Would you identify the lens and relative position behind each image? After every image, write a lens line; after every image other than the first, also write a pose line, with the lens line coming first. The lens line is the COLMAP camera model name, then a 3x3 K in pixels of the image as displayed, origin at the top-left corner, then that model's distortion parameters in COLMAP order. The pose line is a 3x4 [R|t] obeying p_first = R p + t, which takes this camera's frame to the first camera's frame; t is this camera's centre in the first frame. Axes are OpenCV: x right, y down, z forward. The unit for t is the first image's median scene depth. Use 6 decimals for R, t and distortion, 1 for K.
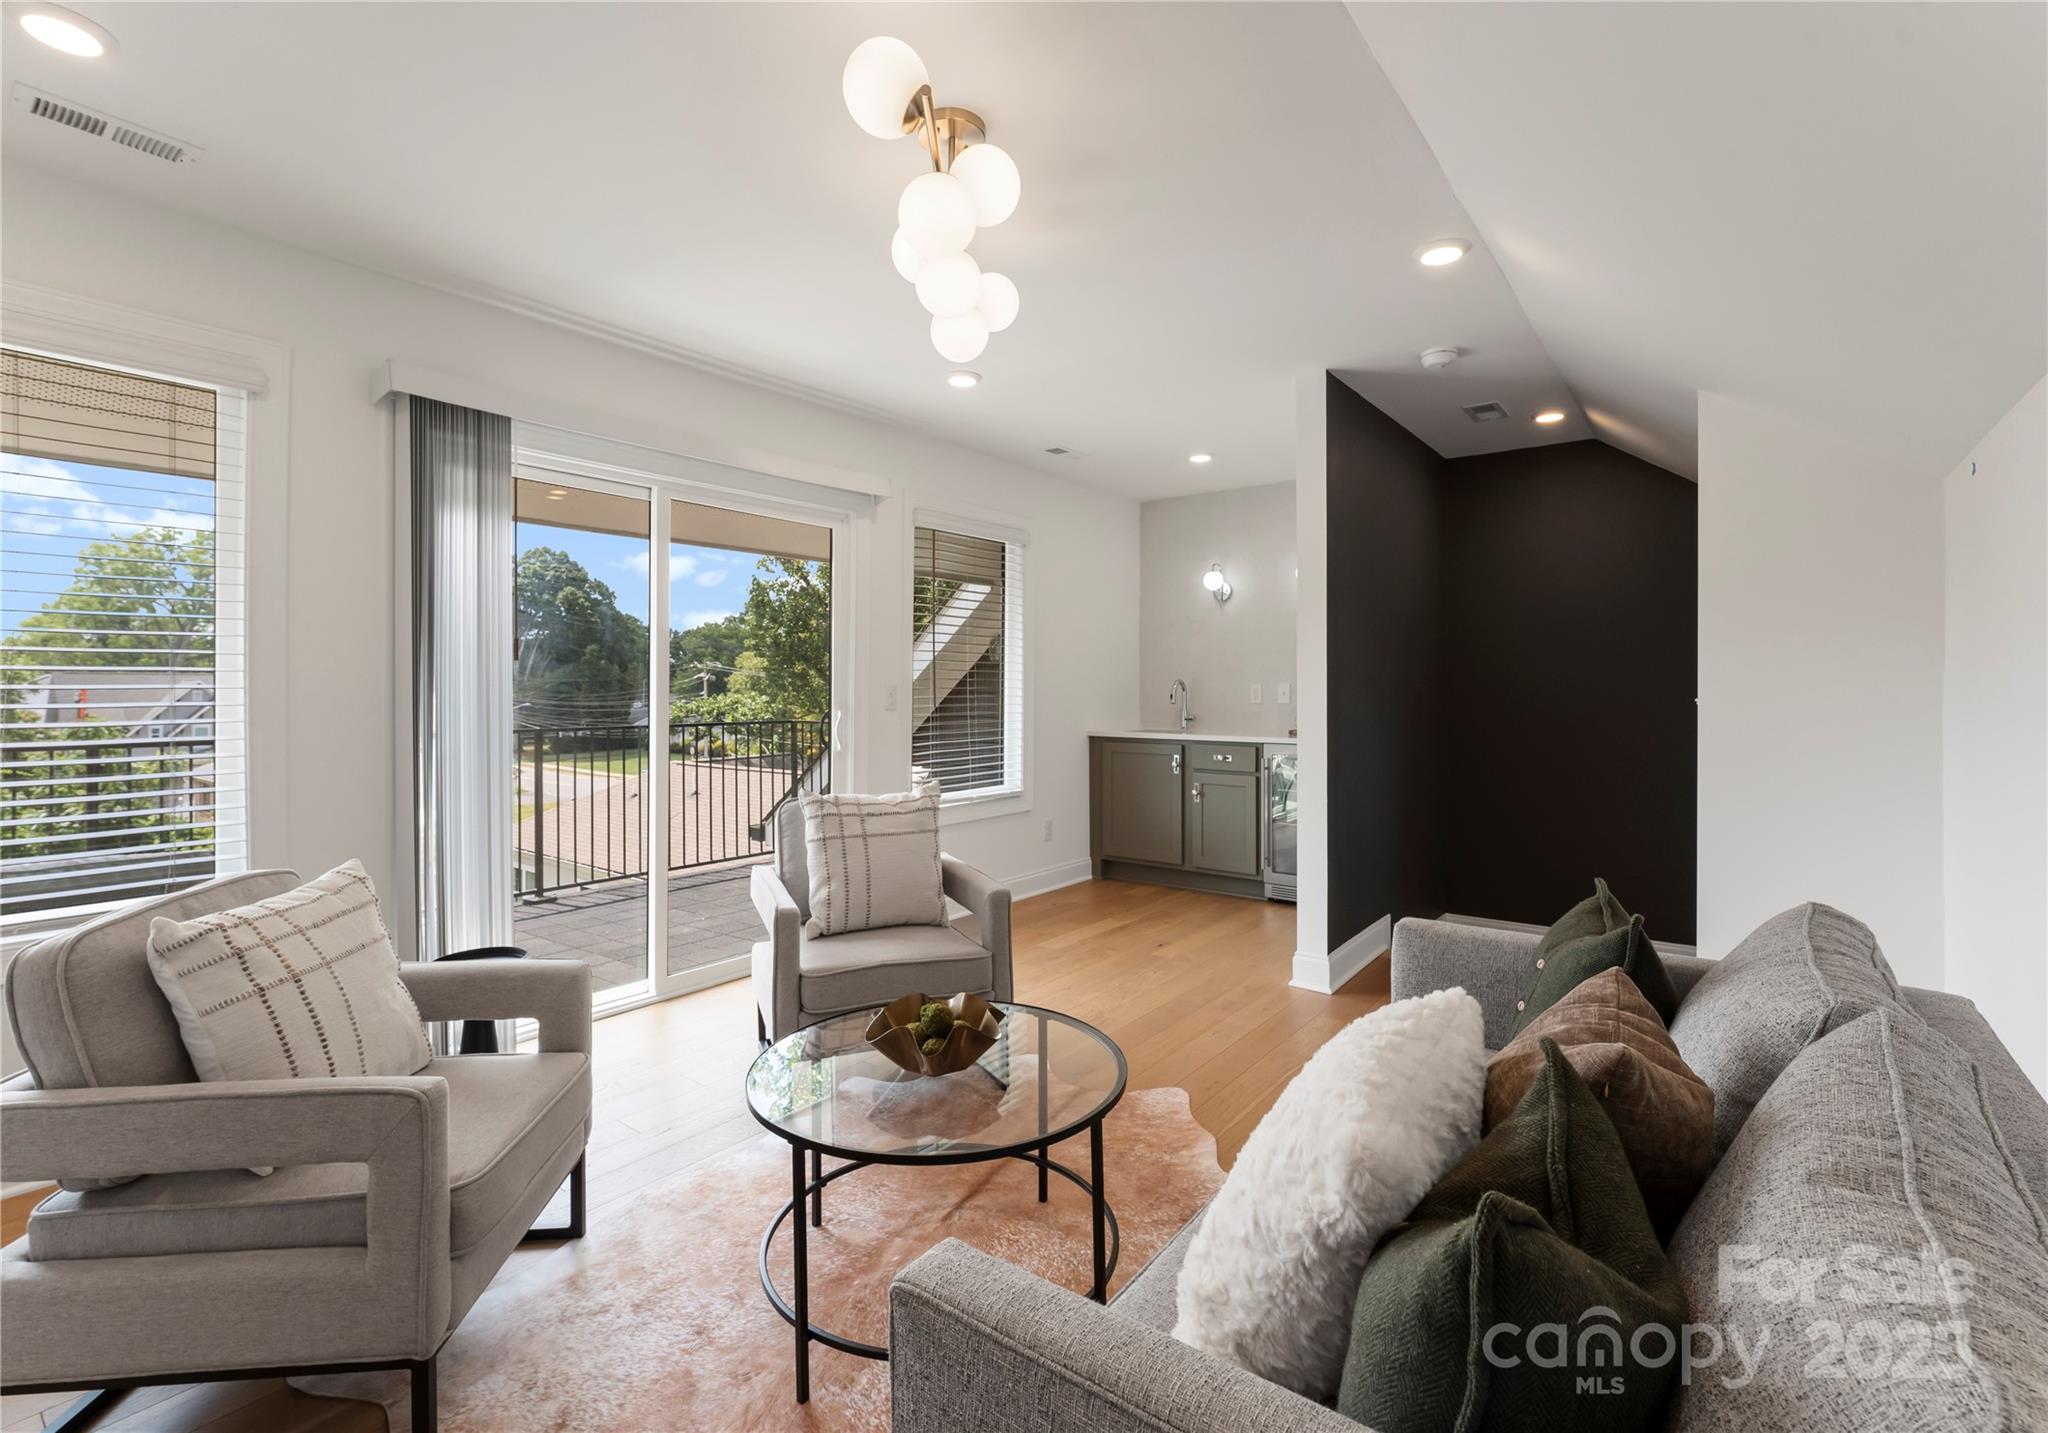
lens RADIAL K [[949.4, 0, 1020.6], [0, 949.4, 676.5], [0, 0, 1]] dist [0.000898, 0.000467]
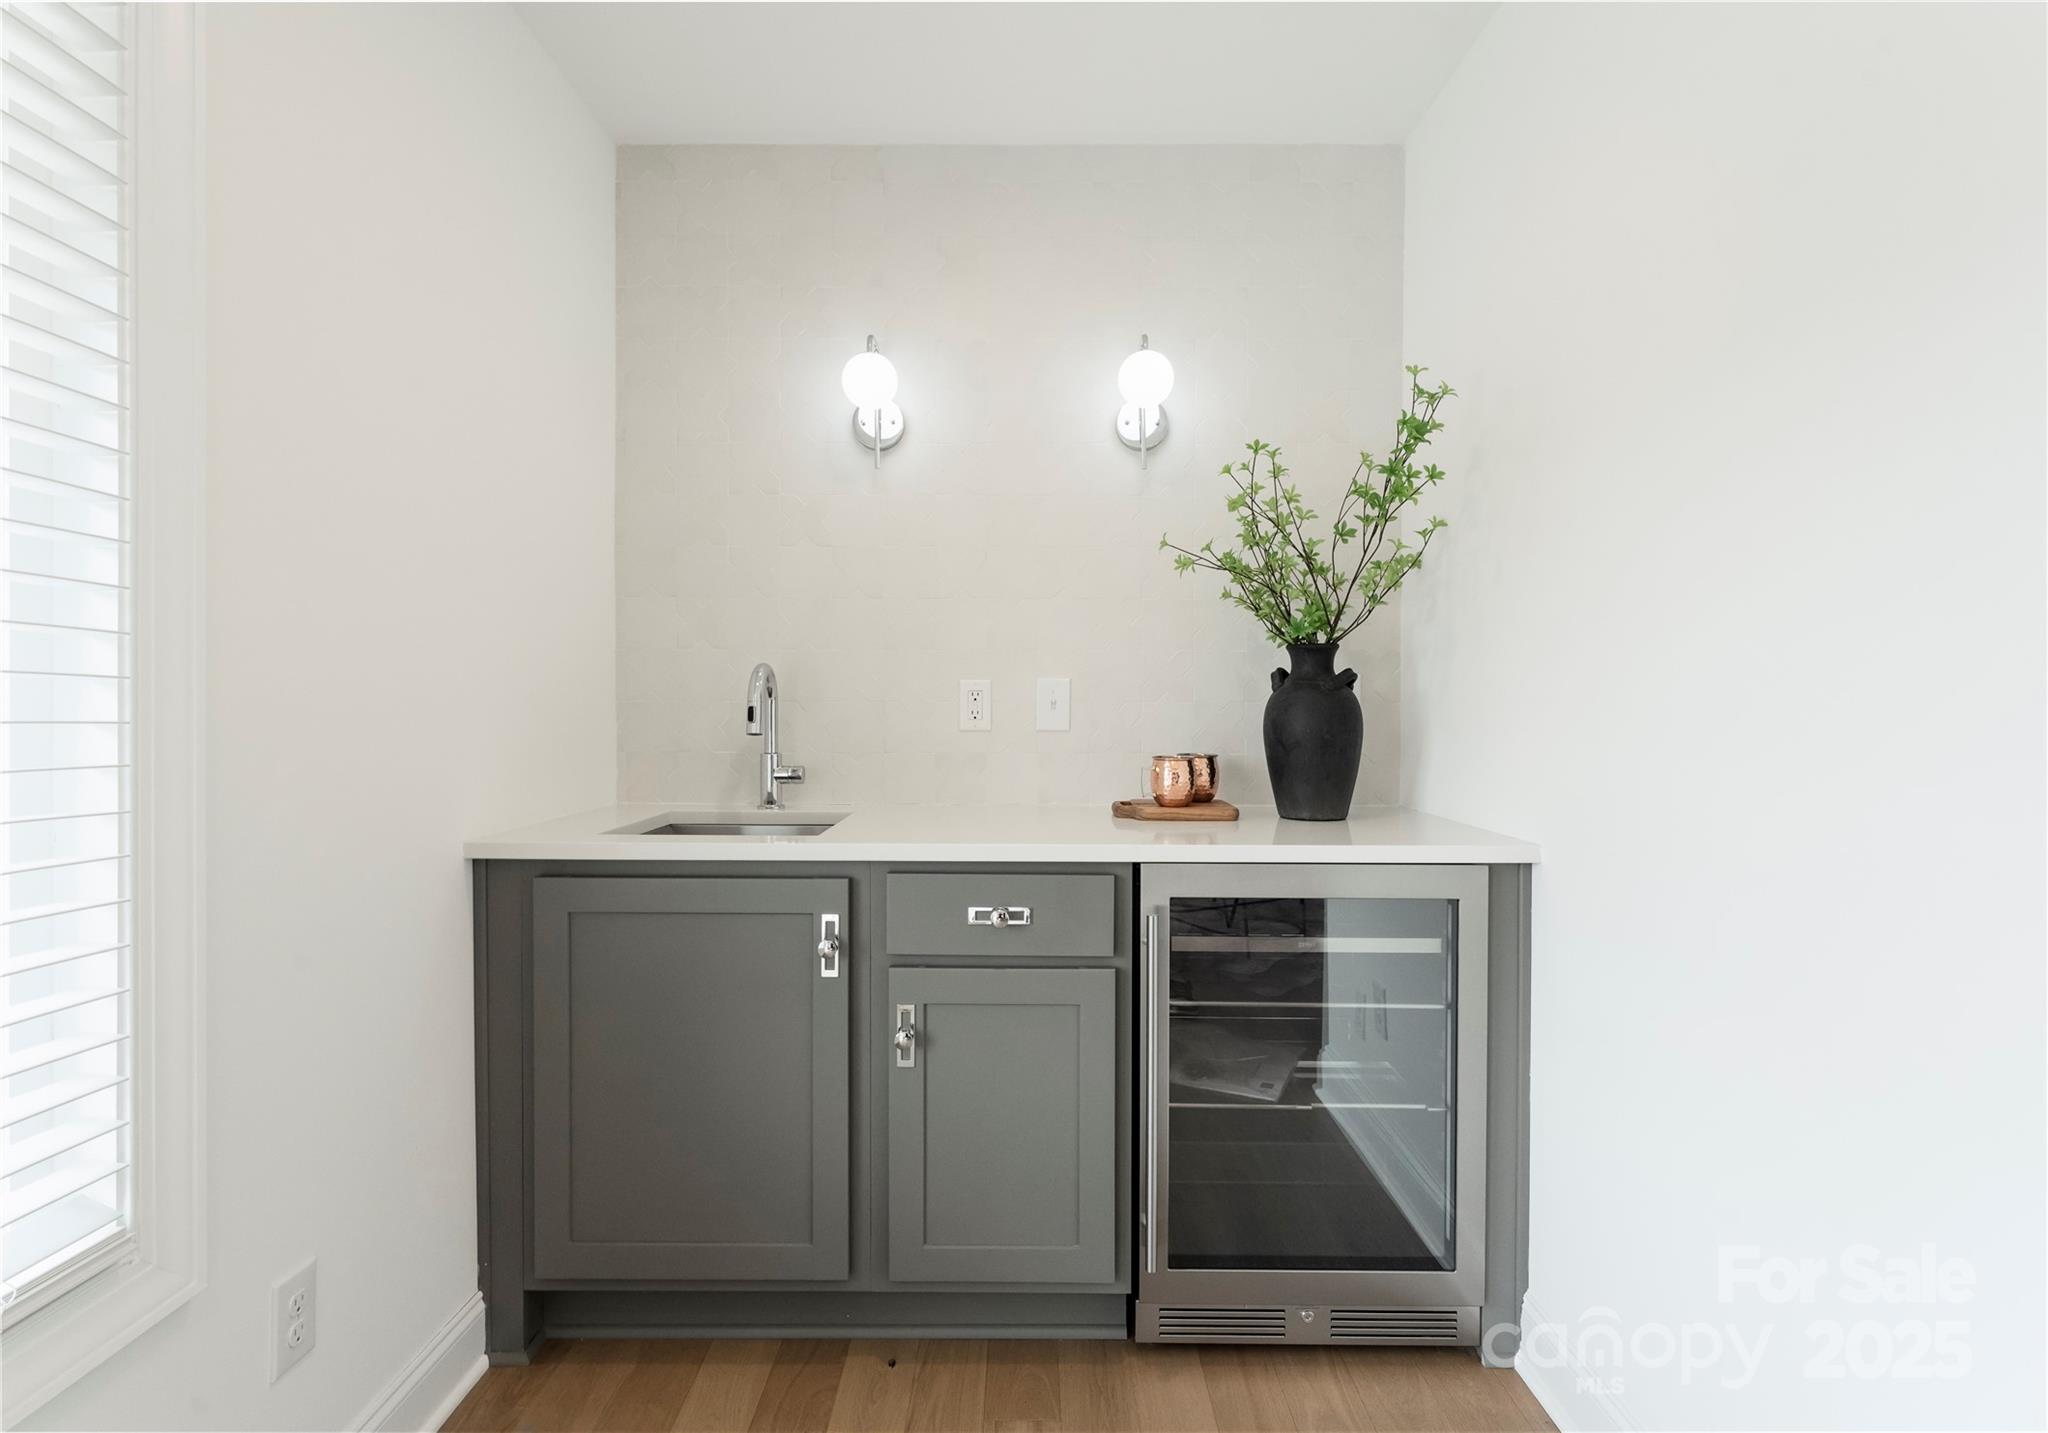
lens RADIAL K [[1019.0, 0, 1024.0], [0, 1019.0, 716.5], [0, 0, 1]] dist [-0.022034, 0.000300]
pose [[0.783991, -0.003334, 0.620764, 0.021842], [-0.008855, 0.999824, 0.016553, 0.020202], [-0.620709, -0.018474, 0.783823, 0.877481]]
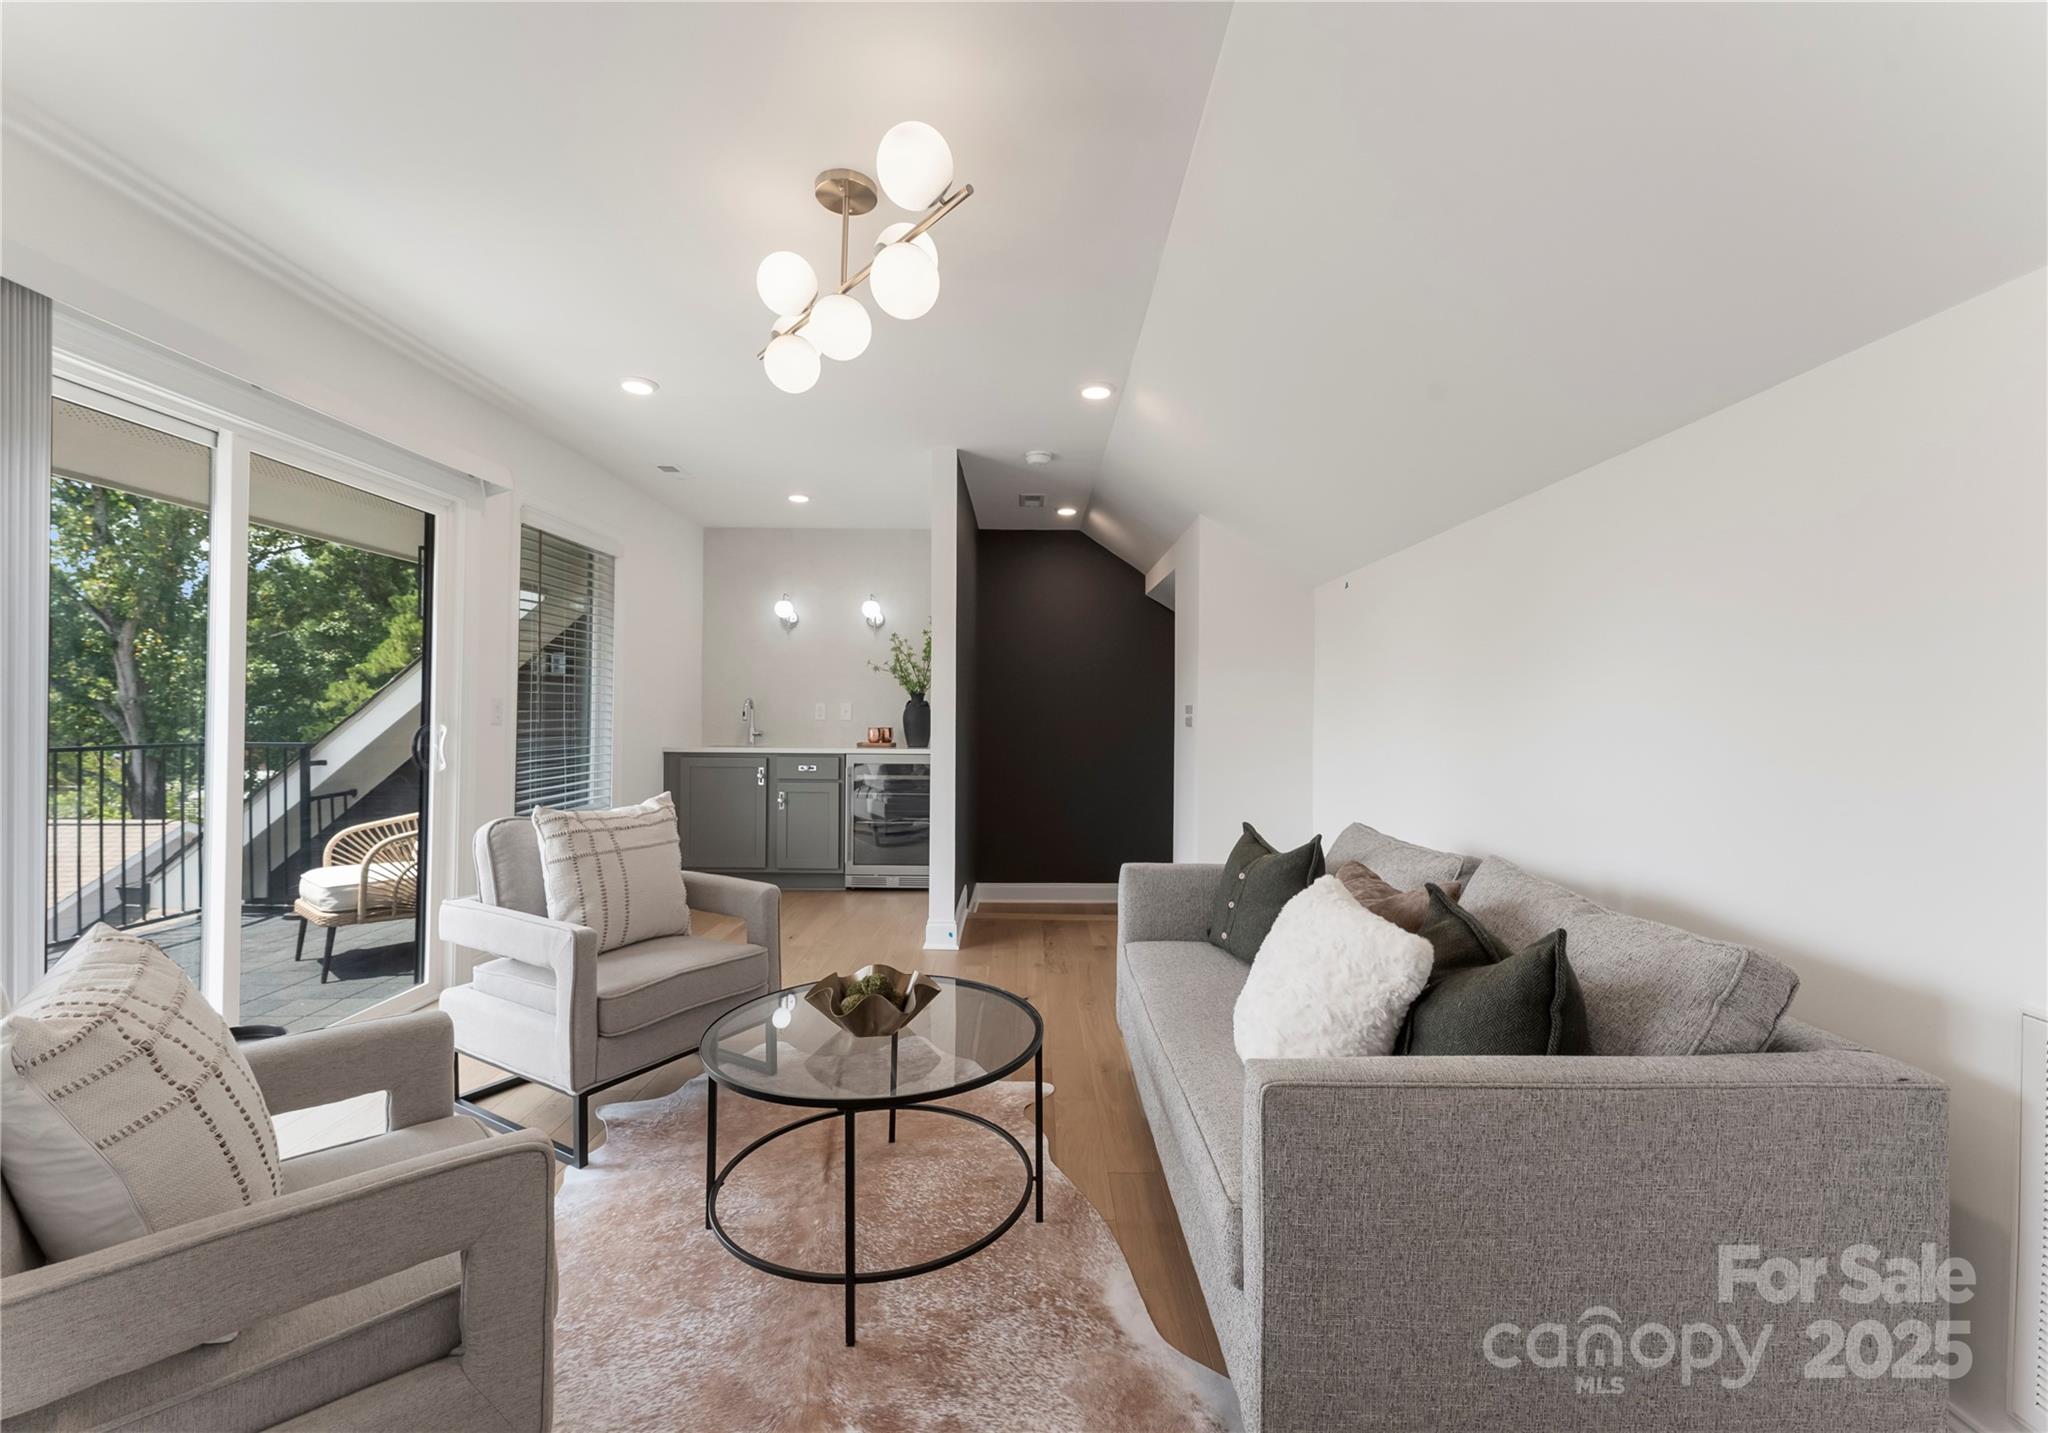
lens RADIAL K [[876.5, 0, 1024.9], [0, 876.5, 701.4], [0, 0, 1]] dist [0.002272, 0.000419]
pose [[0.784640, 0.014872, 0.619773, -0.269202], [-0.014166, 0.999881, -0.006060, 0.011524], [-0.619790, -0.004025, 0.784757, 0.034856]]
